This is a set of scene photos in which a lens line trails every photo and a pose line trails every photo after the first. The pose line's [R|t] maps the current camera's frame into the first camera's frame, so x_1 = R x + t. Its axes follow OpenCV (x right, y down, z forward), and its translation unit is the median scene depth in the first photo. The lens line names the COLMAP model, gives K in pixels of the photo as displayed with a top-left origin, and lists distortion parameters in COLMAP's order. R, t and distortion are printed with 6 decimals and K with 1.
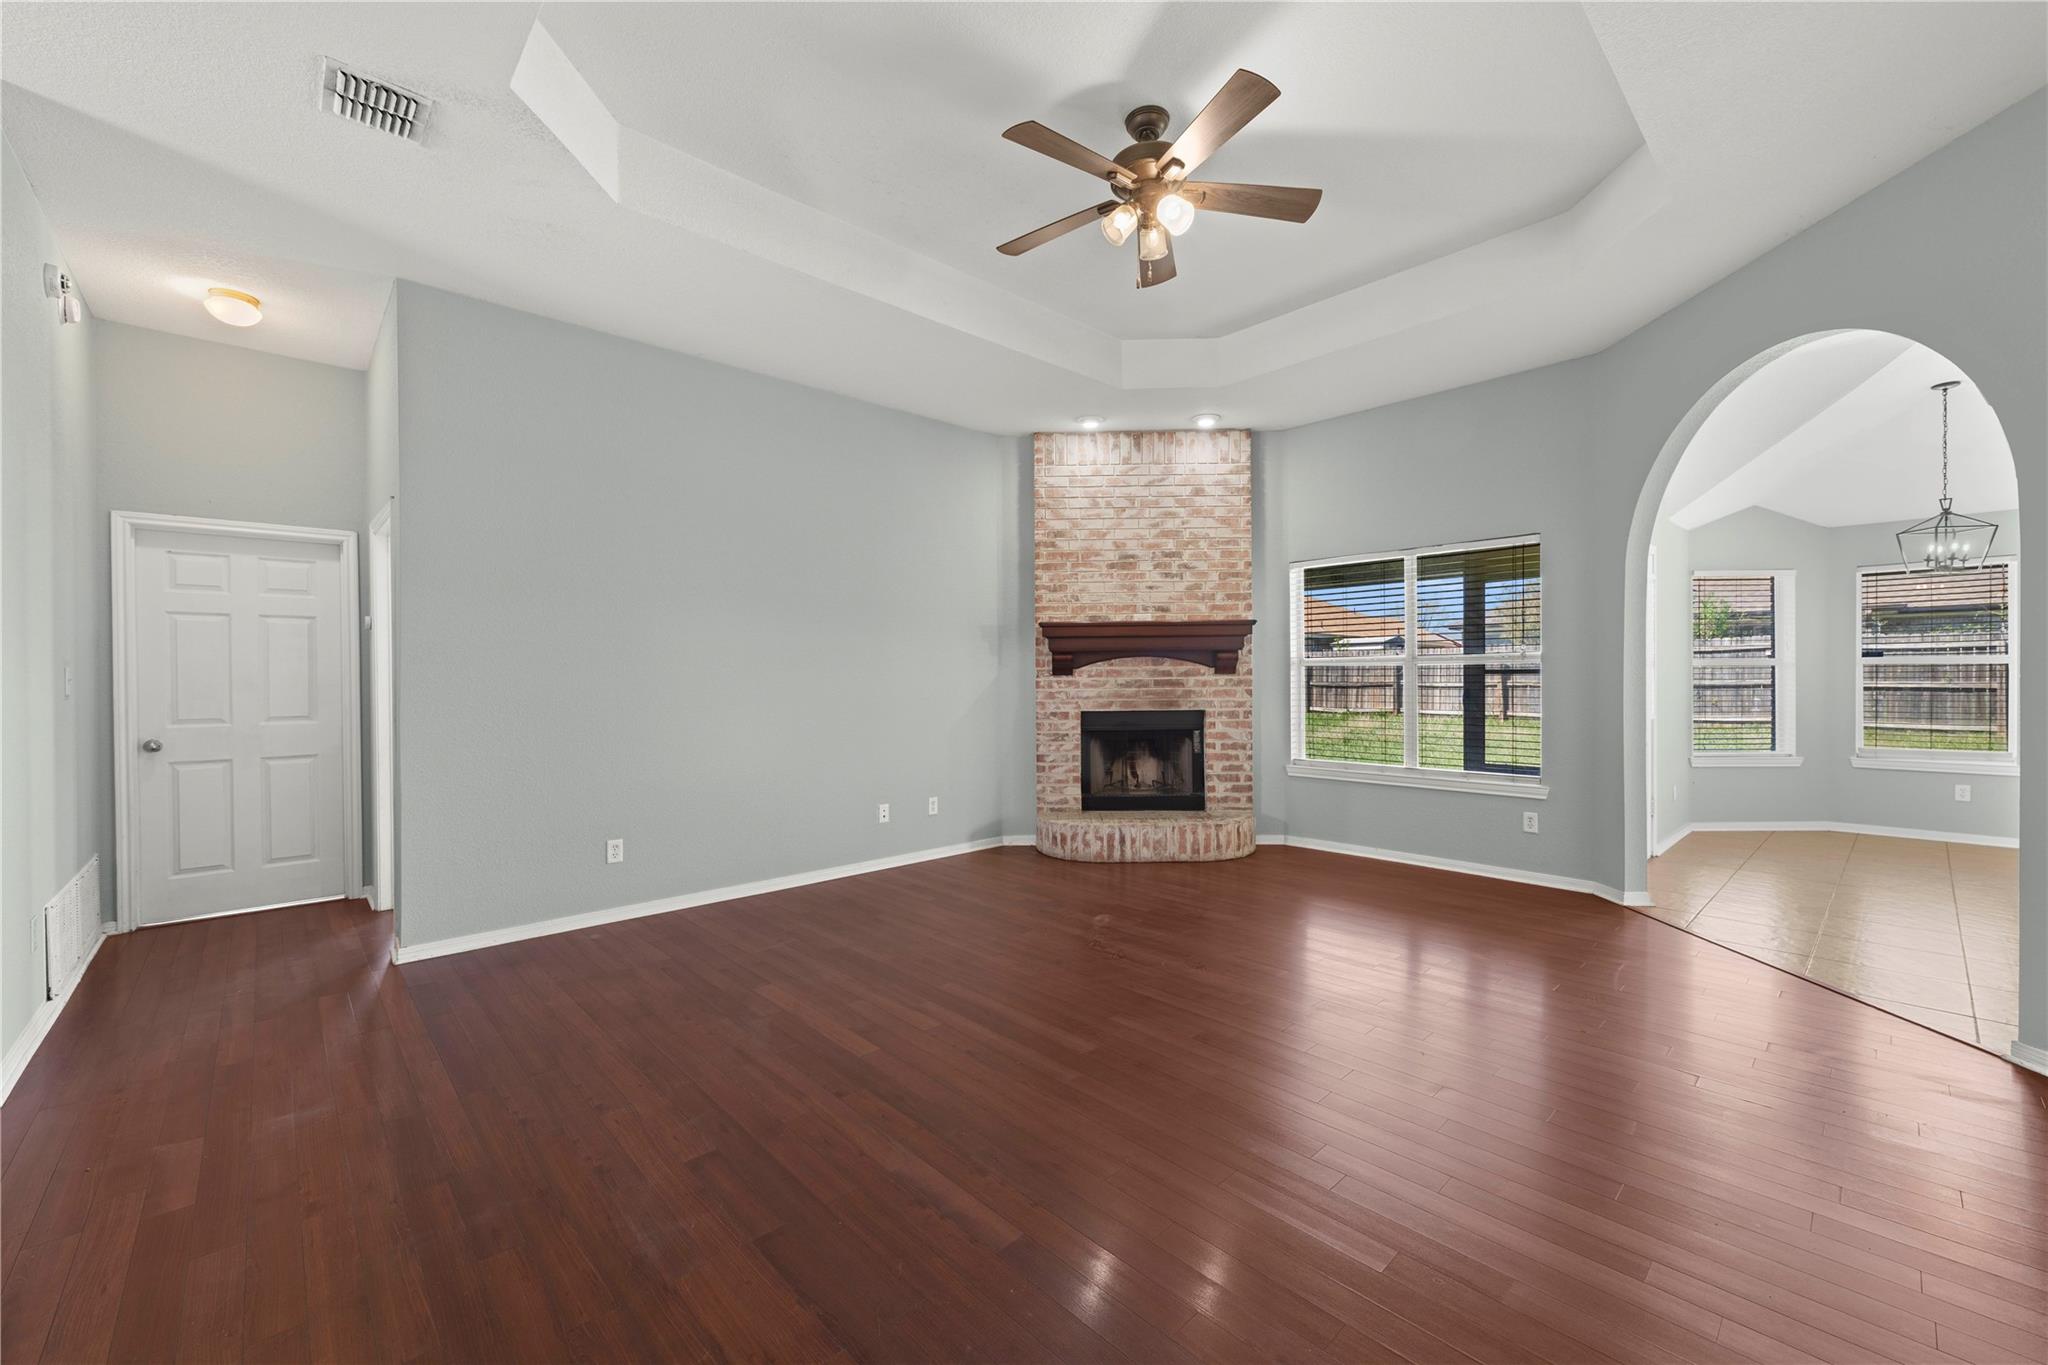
lens RADIAL K [[807.0, 0, 1034.7], [0, 807.0, 680.6], [0, 0, 1]] dist [0.000687, -0.000718]
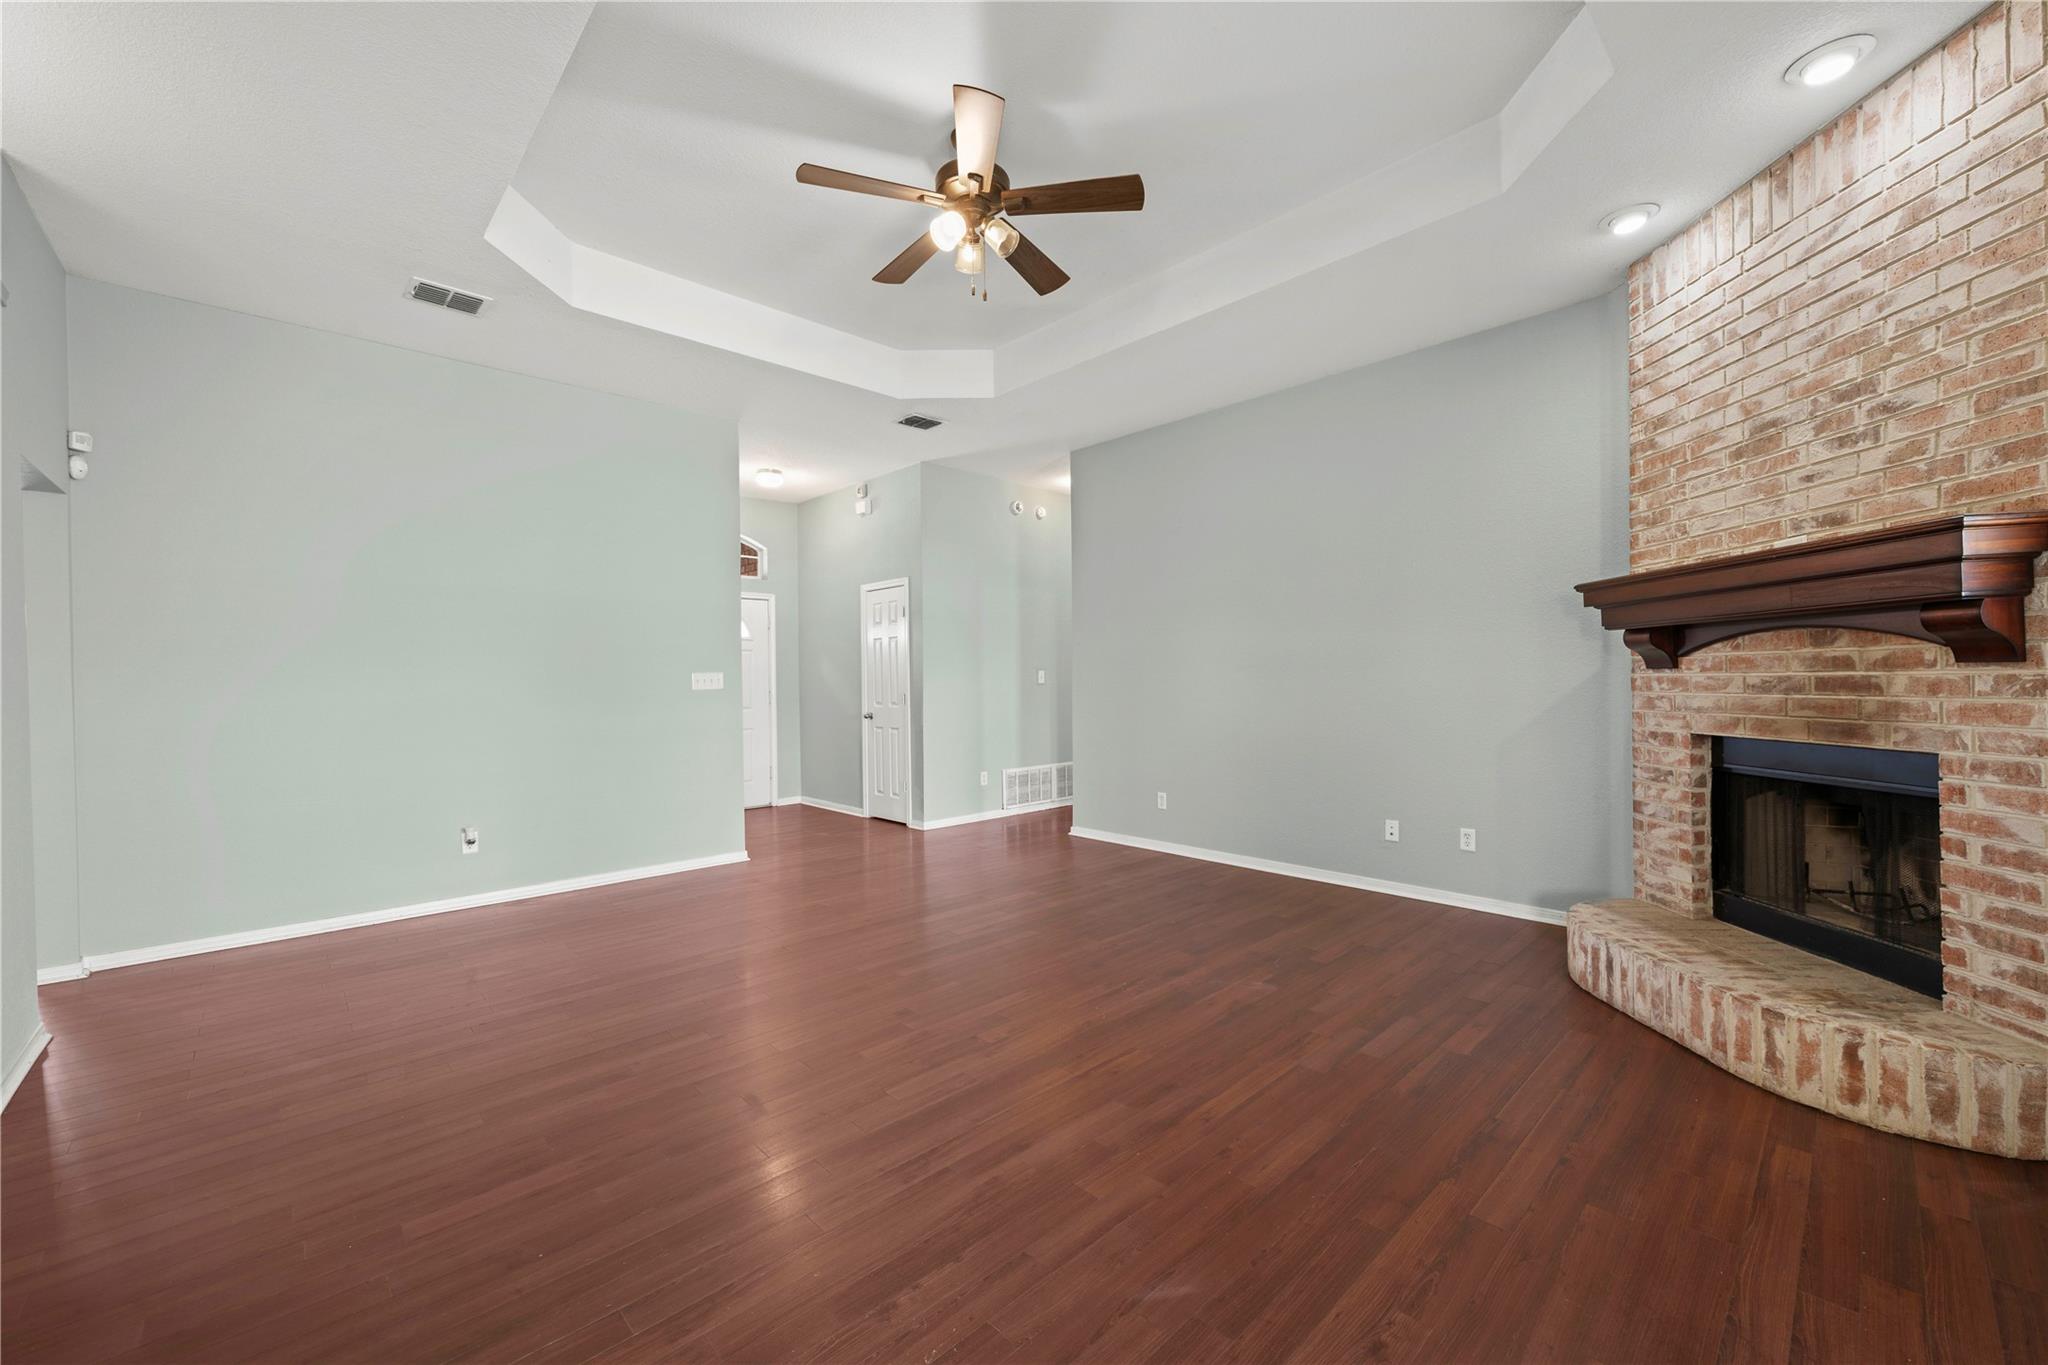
lens RADIAL K [[807.0, 0, 1034.1], [0, 807.0, 684.3], [0, 0, 1]] dist [0.000687, -0.000718]
pose [[0.005826, 0.014496, -0.999878, 0.606846], [0.007419, 0.999867, 0.014539, -0.006998], [0.999956, -0.007503, 0.005718, 0.551385]]
